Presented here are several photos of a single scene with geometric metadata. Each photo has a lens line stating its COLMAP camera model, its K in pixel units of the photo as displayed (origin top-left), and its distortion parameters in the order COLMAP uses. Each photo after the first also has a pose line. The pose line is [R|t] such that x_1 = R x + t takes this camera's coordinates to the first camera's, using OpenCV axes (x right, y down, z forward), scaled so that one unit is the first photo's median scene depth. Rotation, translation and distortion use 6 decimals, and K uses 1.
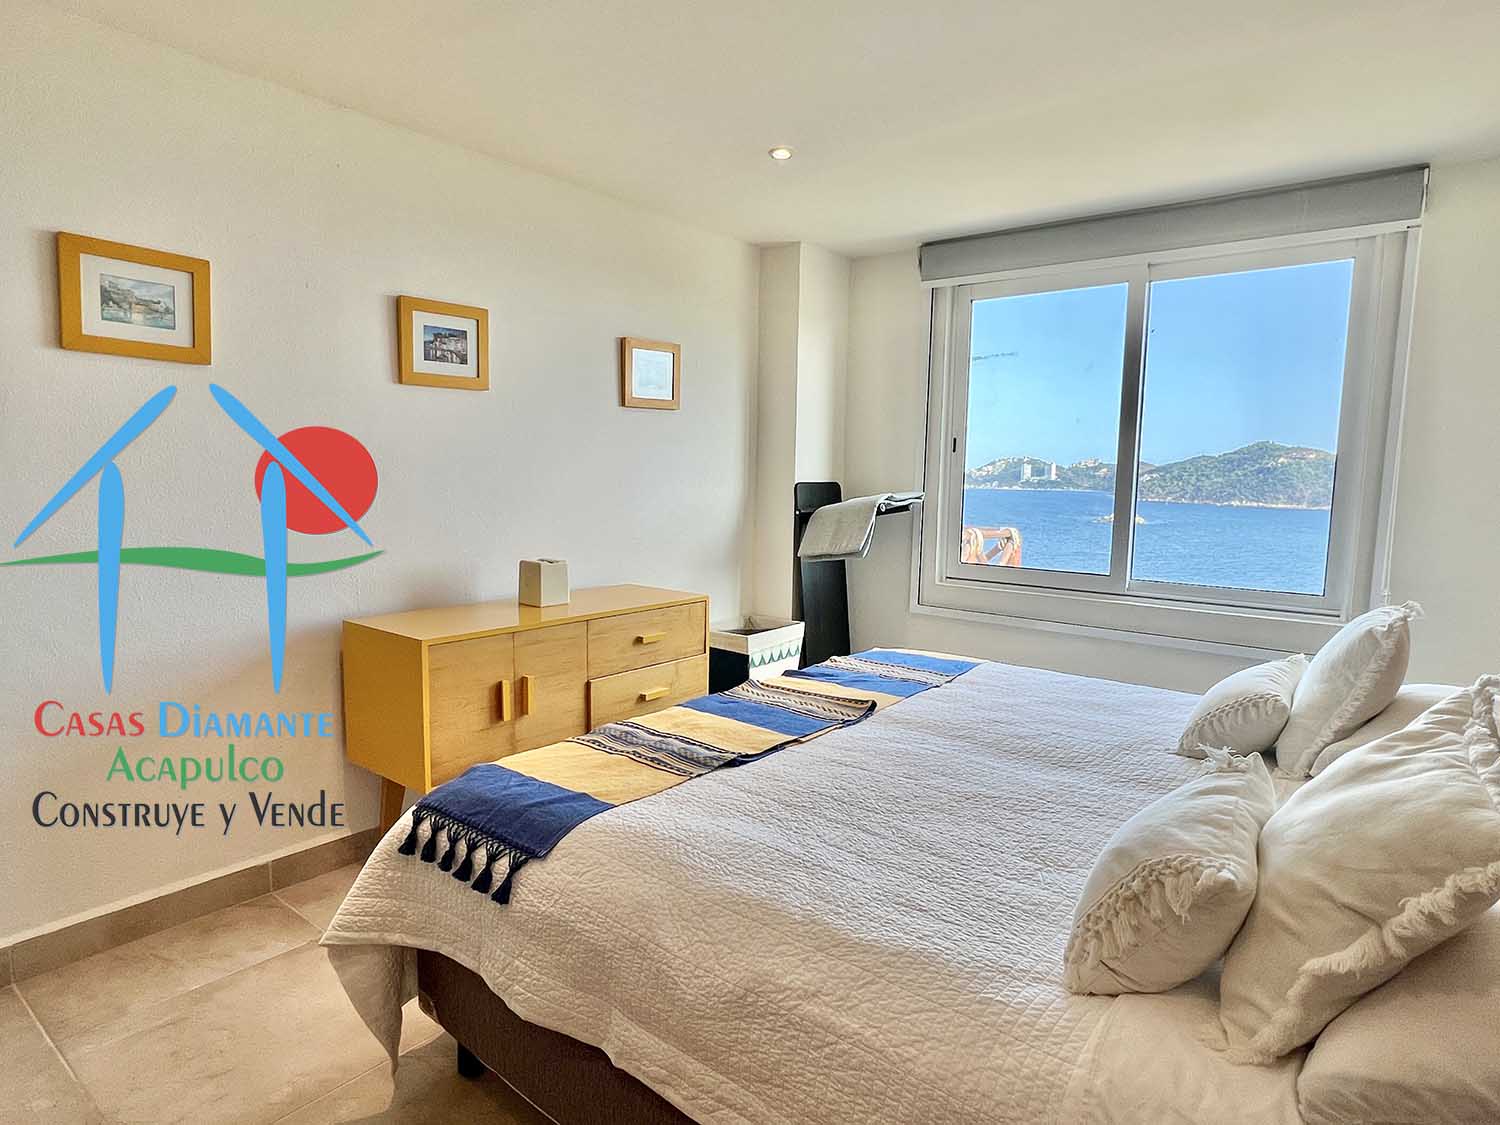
lens RADIAL K [[851.3, 0, 733.9], [0, 851.3, 568.8], [0, 0, 1]] dist [-0.000961, 0.001606]
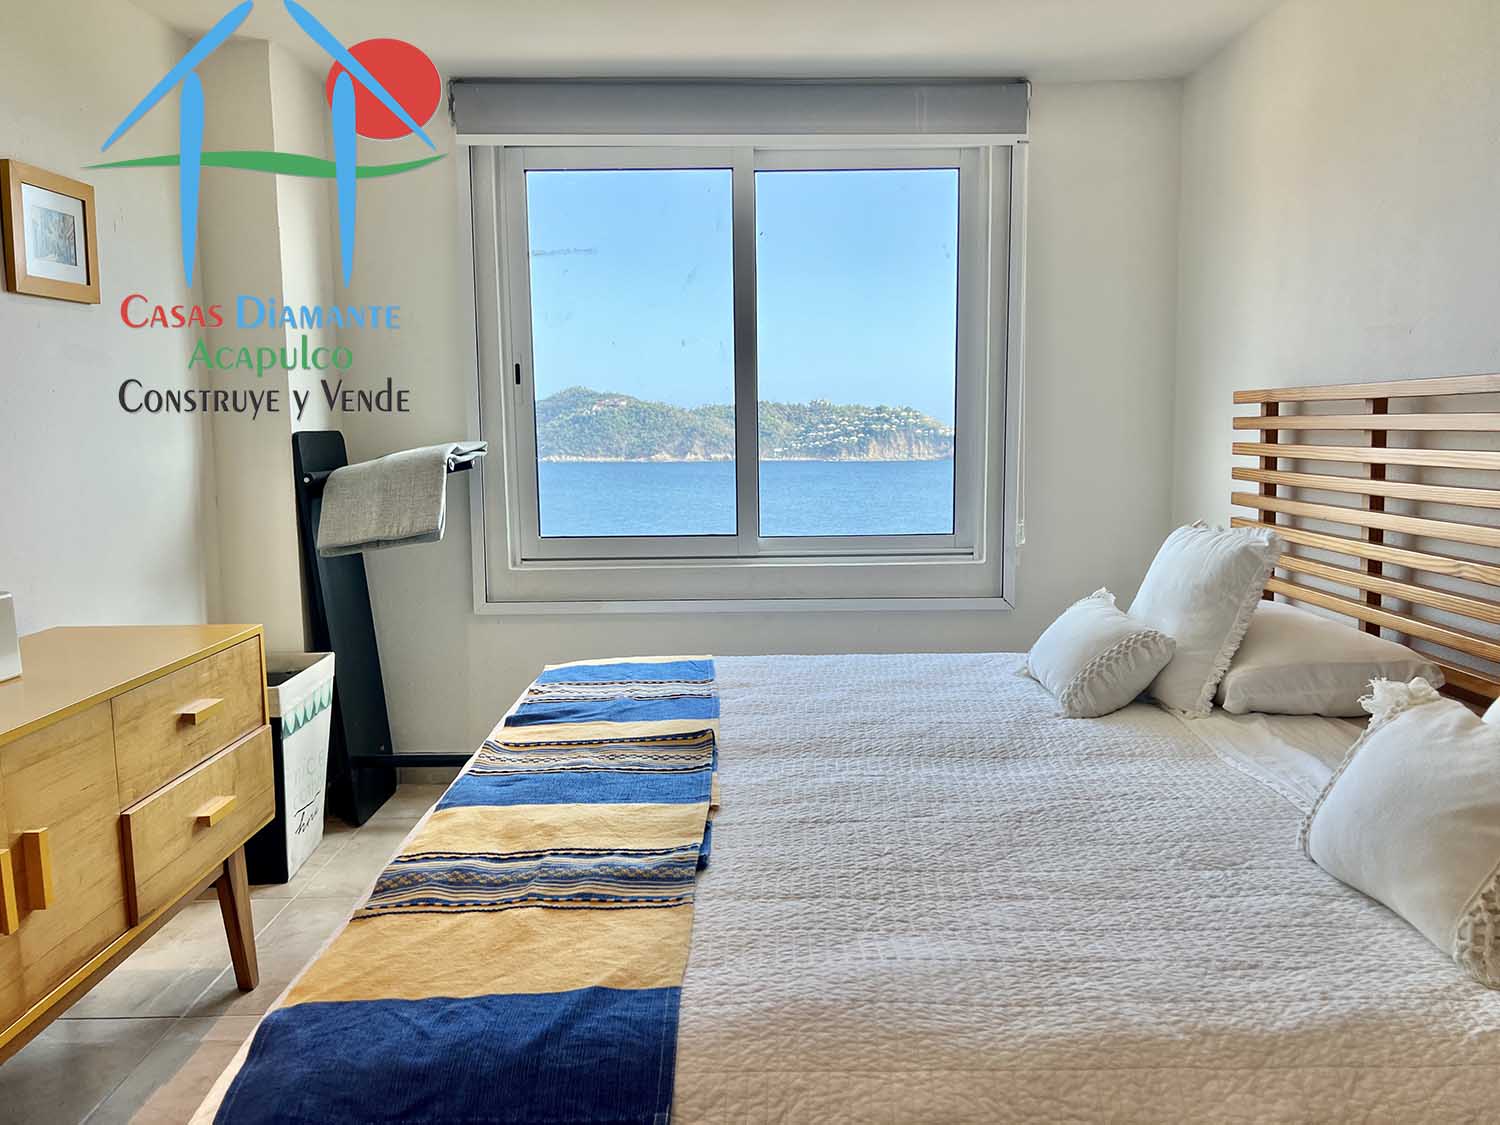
lens RADIAL K [[1122.9, 0, 740.2], [0, 1122.9, 563.1], [0, 0, 1]] dist [0.053346, -0.061306]
pose [[0.766343, -0.101659, 0.634337, -0.354545], [0.097802, 0.994353, 0.041200, -0.013530], [-0.634943, 0.030467, 0.771958, 0.261737]]
